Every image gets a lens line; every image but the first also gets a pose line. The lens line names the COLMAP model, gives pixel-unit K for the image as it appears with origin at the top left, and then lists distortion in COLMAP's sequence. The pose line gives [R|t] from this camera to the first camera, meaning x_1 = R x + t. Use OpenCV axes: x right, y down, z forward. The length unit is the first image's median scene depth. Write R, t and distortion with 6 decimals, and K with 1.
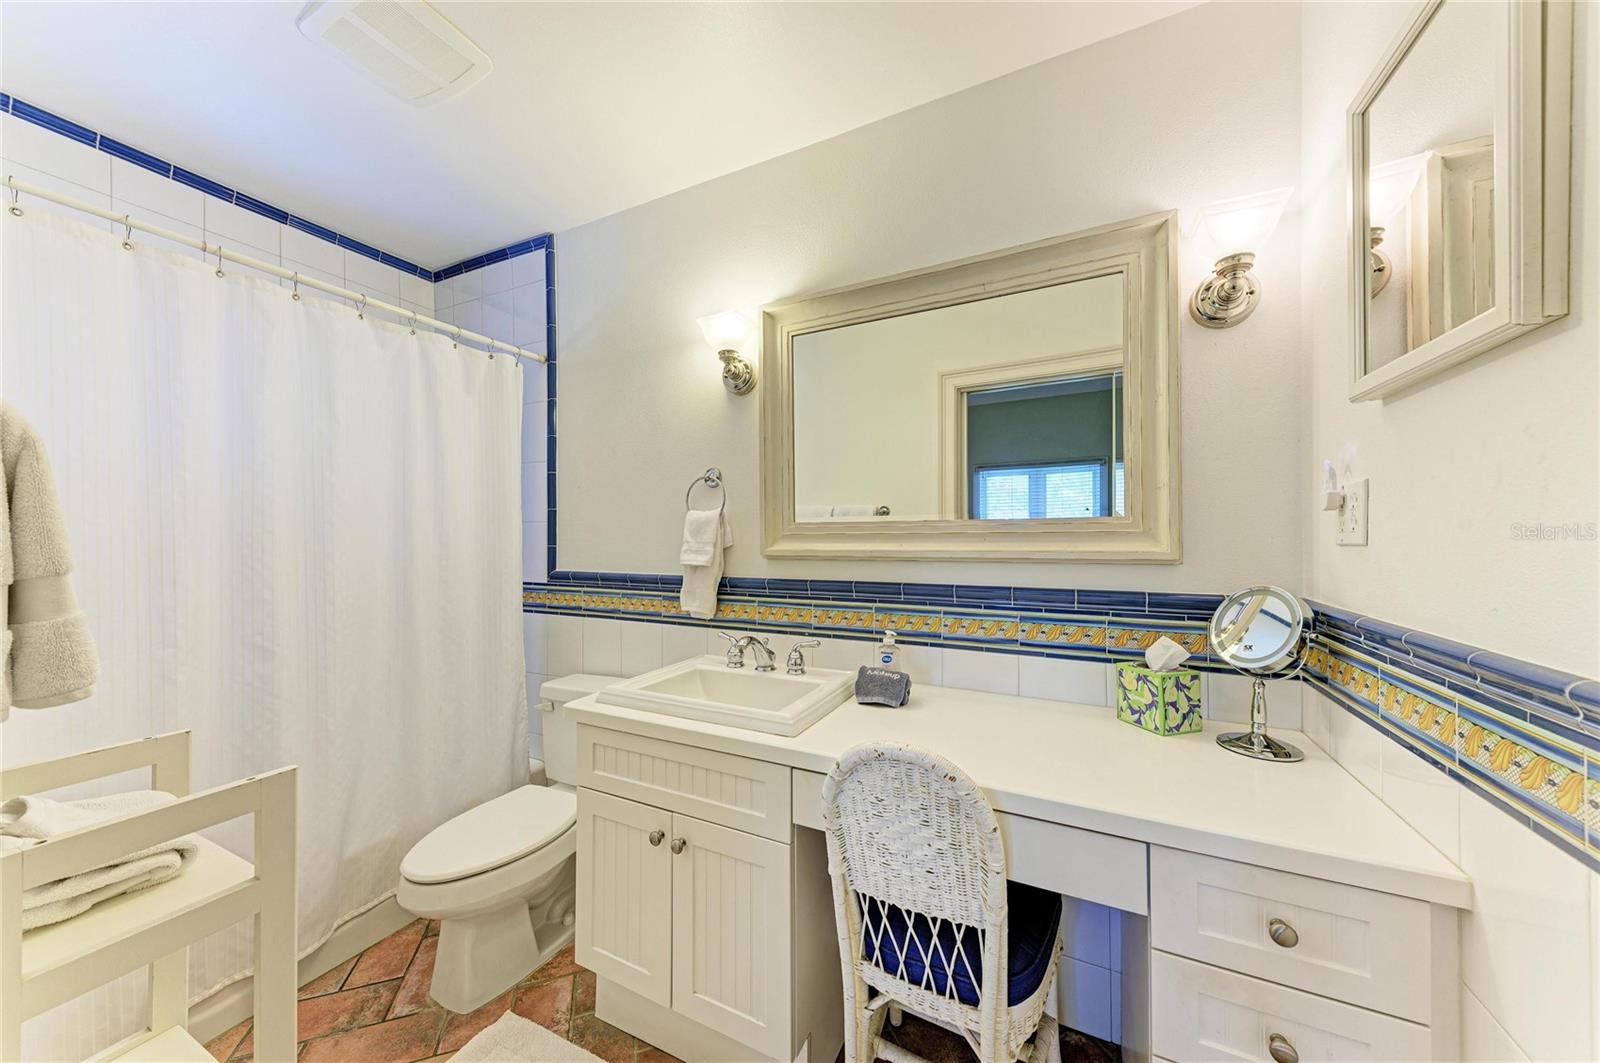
lens RADIAL K [[541.2, 0, 801.6], [0, 541.2, 535.5], [0, 0, 1]] dist [0.017853, -0.003702]
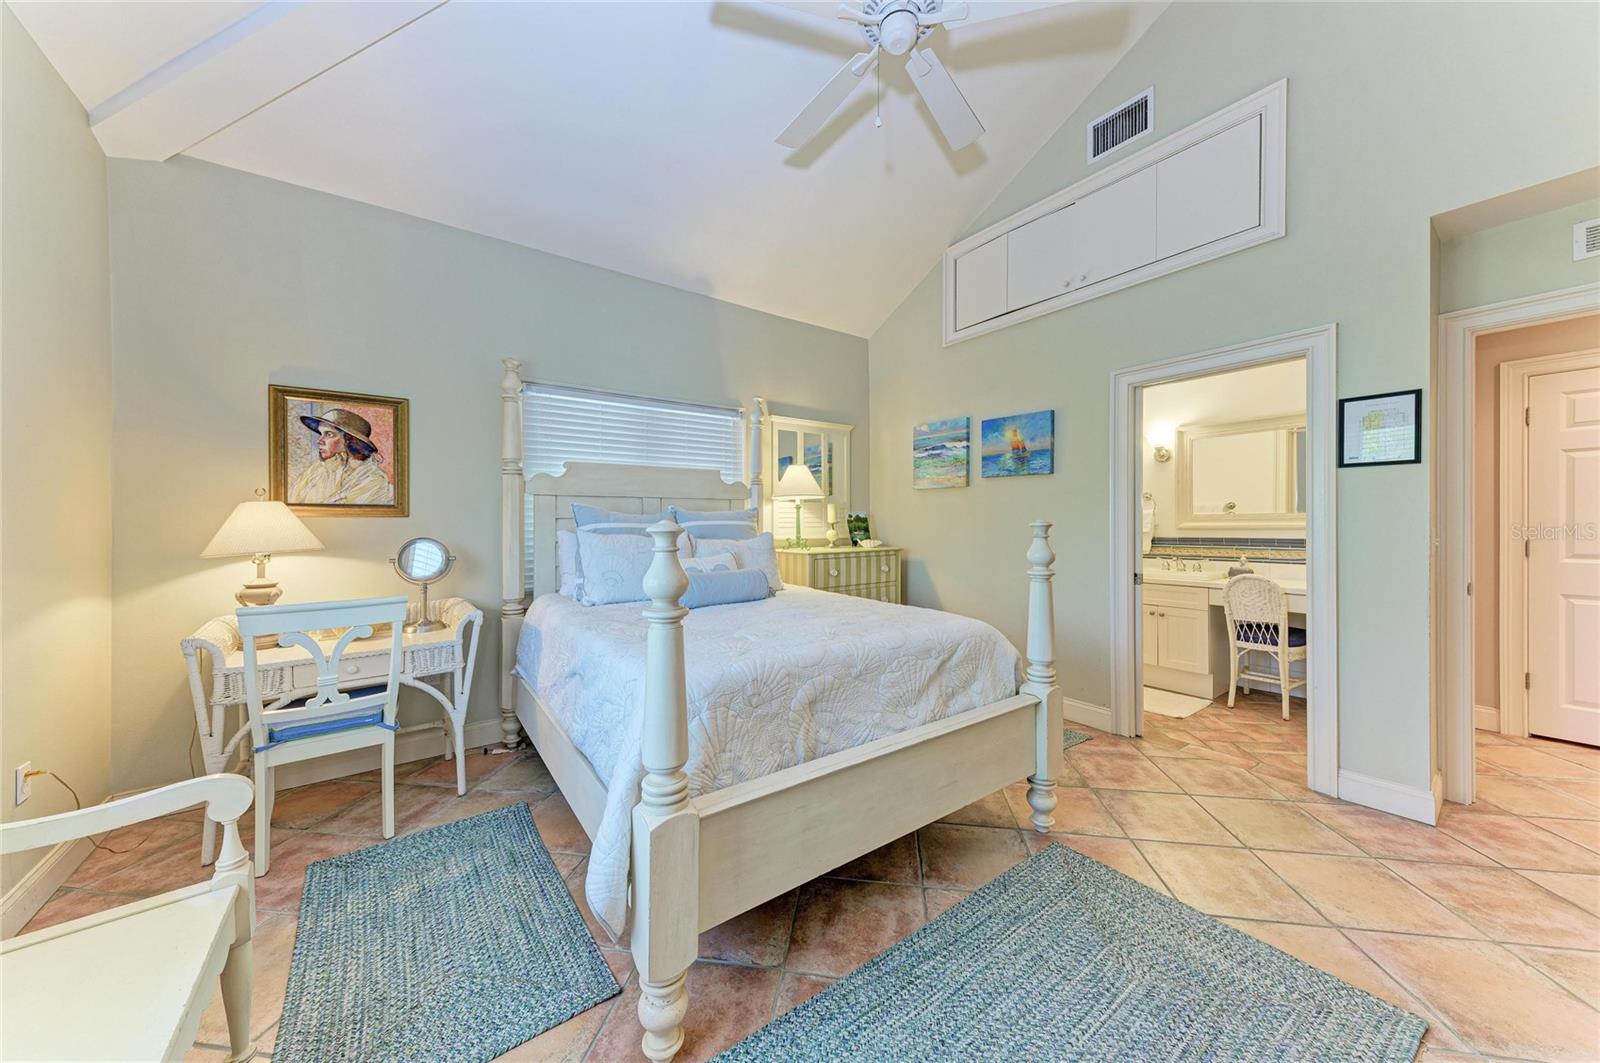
lens RADIAL K [[541.2, 0, 797.5], [0, 541.2, 523.7], [0, 0, 1]] dist [0.017853, -0.003702]
pose [[0.882998, -0.001131, -0.469375, -0.642999], [0.001539, 0.999999, 0.000486, 0.020670], [0.469374, -0.001151, 0.882999, -3.019389]]
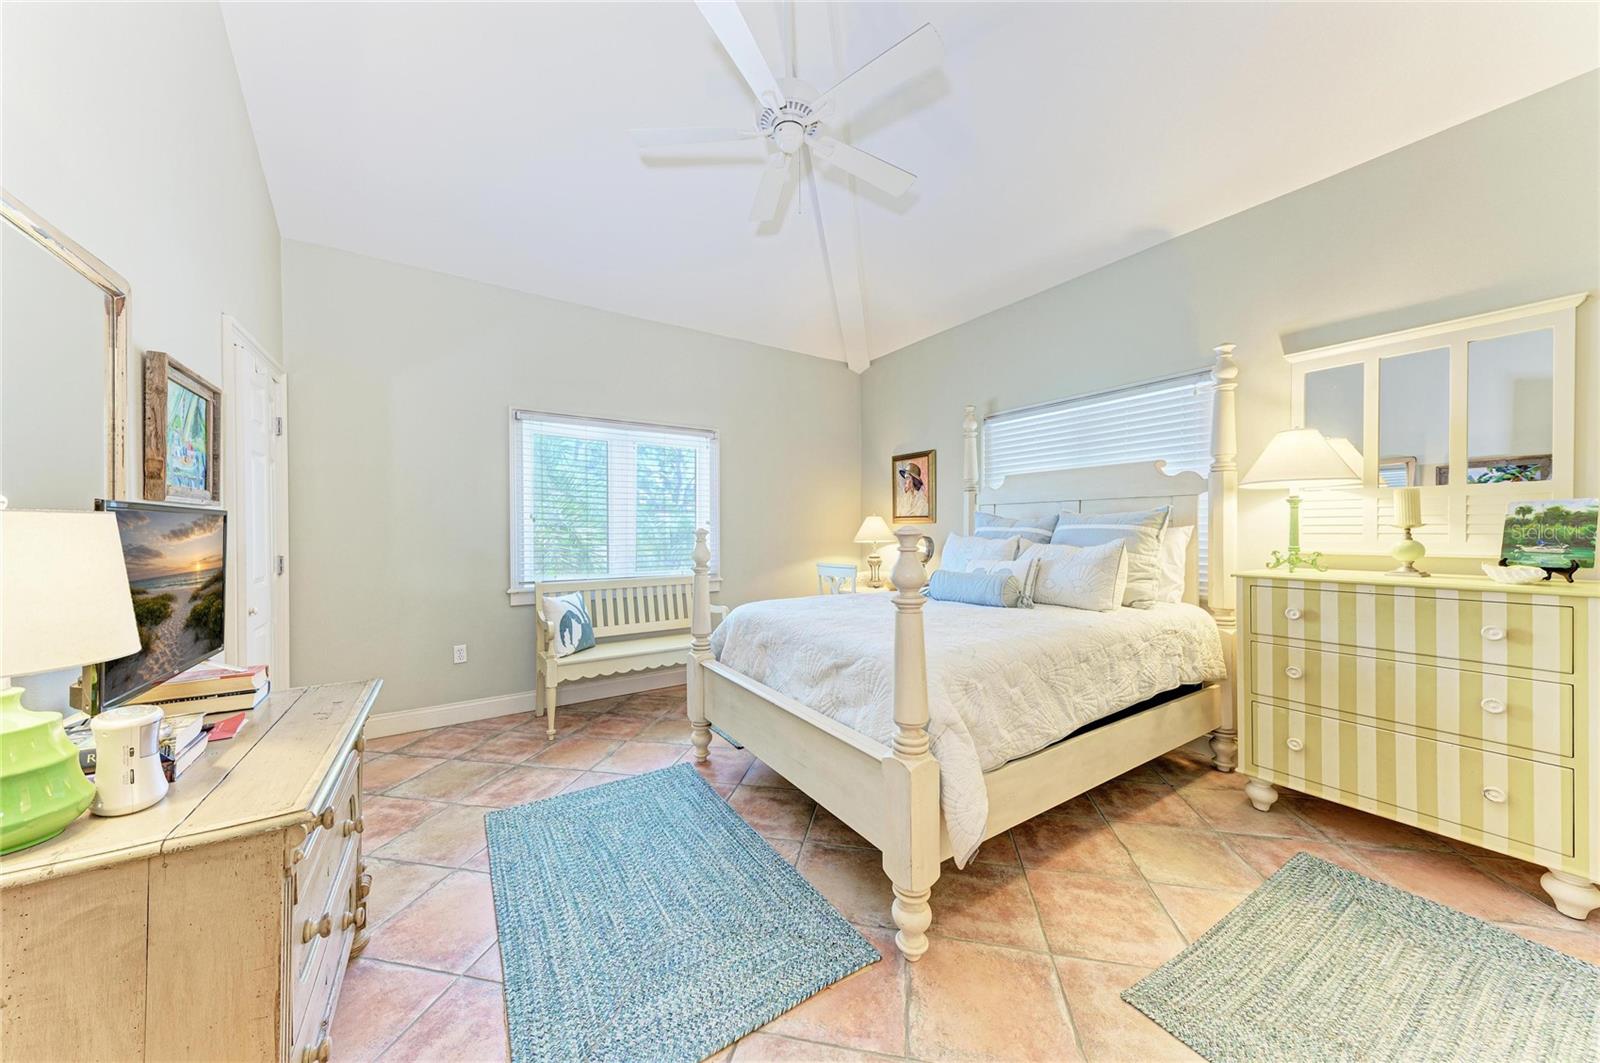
lens RADIAL K [[541.2, 0, 803.5], [0, 541.2, 530.4], [0, 0, 1]] dist [0.017853, -0.003702]
pose [[-0.507193, 0.009651, -0.861779, 0.524422], [0.005261, 0.999953, 0.008102, 0.005461], [0.861817, -0.000424, -0.507220, -0.492964]]
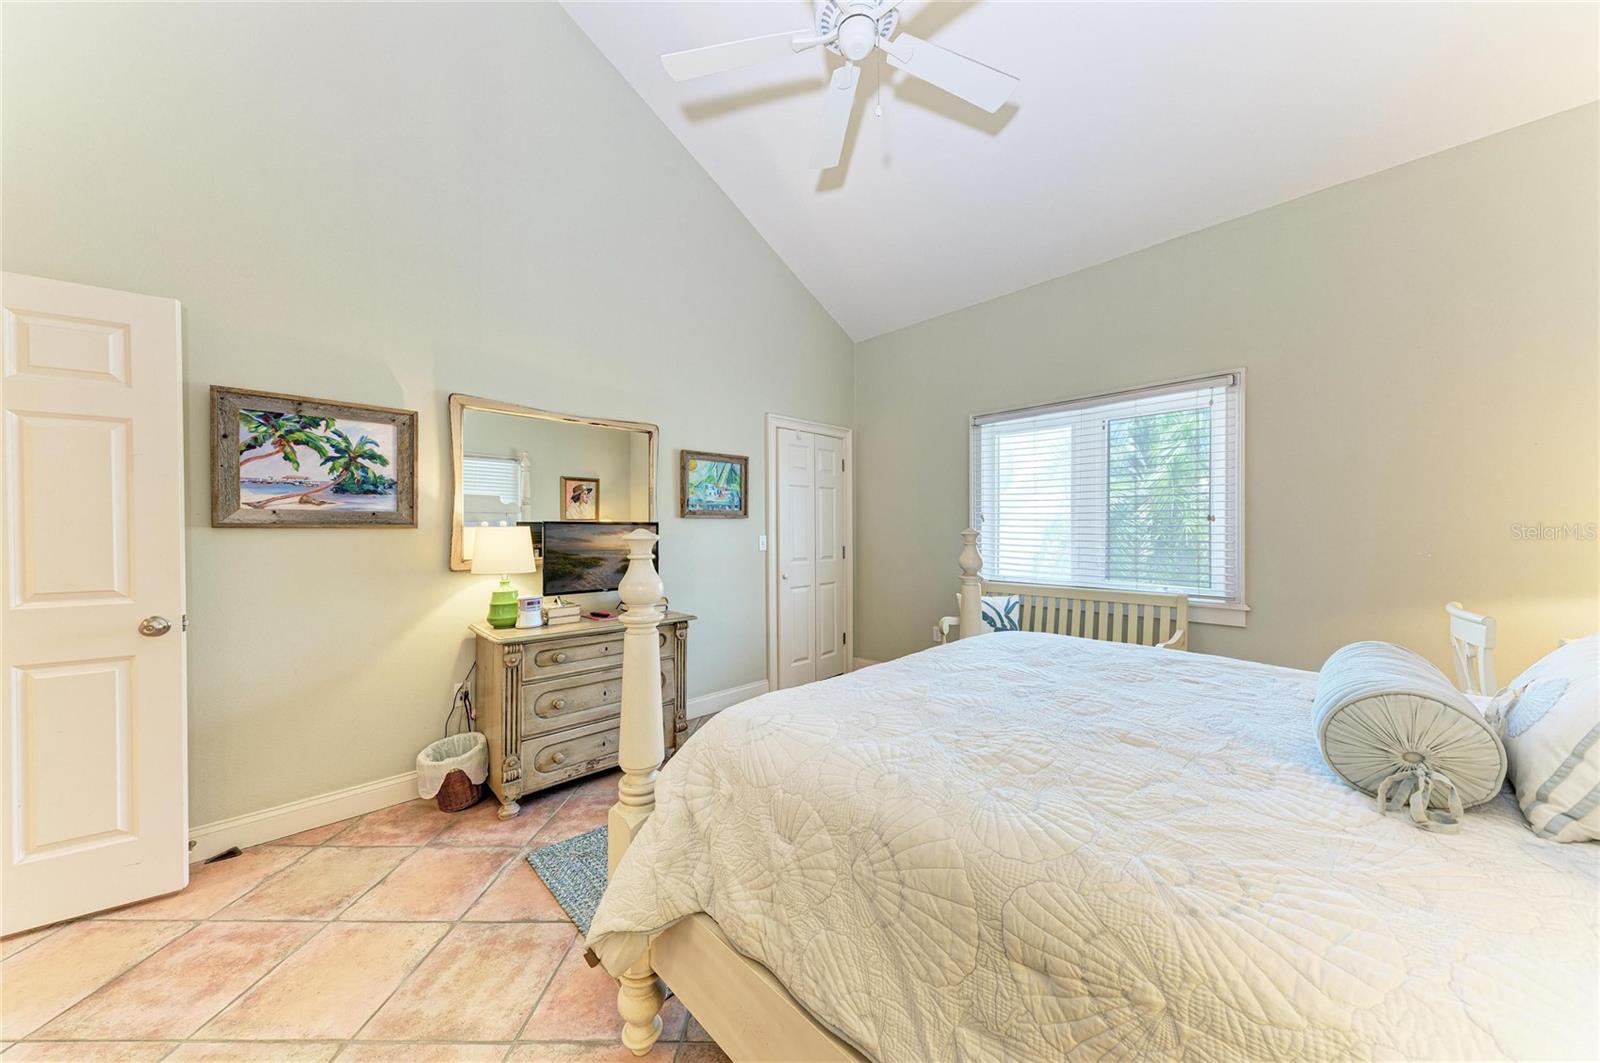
lens RADIAL K [[541.2, 0, 805.4], [0, 541.2, 535.4], [0, 0, 1]] dist [0.017853, -0.003702]
pose [[-0.941514, 0.007728, 0.336885, -1.493850], [0.011133, 0.999905, 0.008175, 0.015202], [-0.336790, 0.011447, -0.941510, -0.006110]]
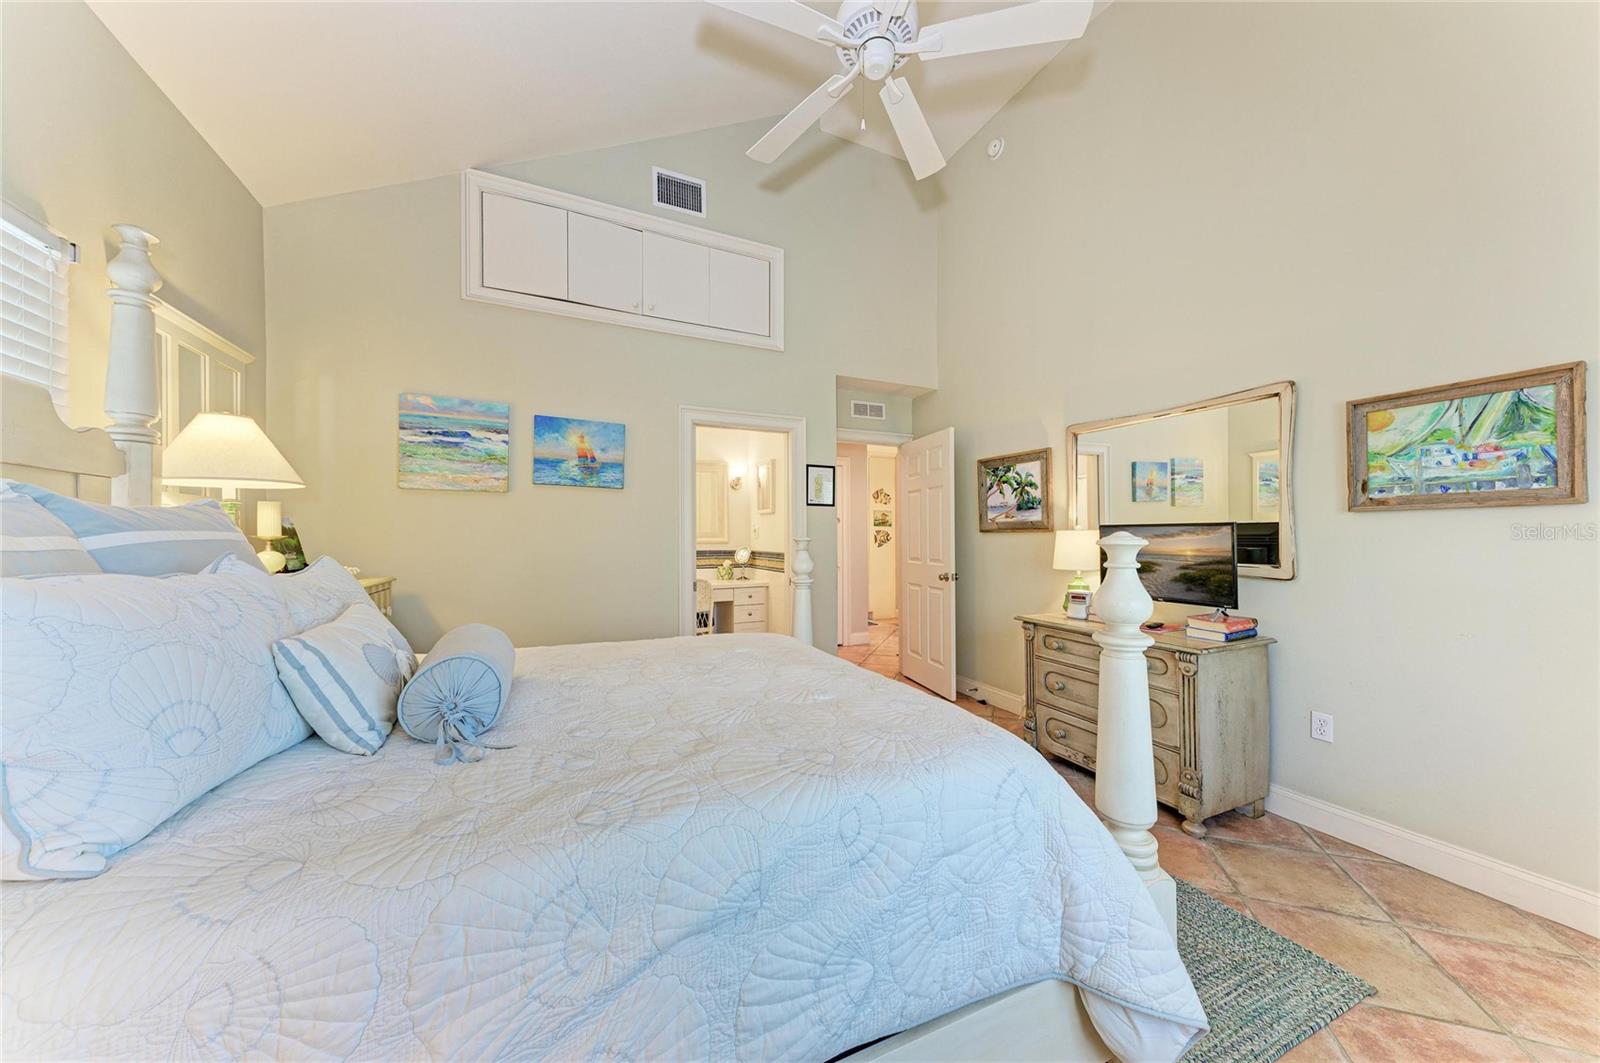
lens RADIAL K [[541.2, 0, 802.2], [0, 541.2, 530.2], [0, 0, 1]] dist [0.017853, -0.003702]
pose [[0.625219, 0.010895, 0.780373, -2.477775], [0.002918, 0.999863, -0.016297, 0.022944], [-0.780444, 0.012466, 0.625101, -2.311085]]
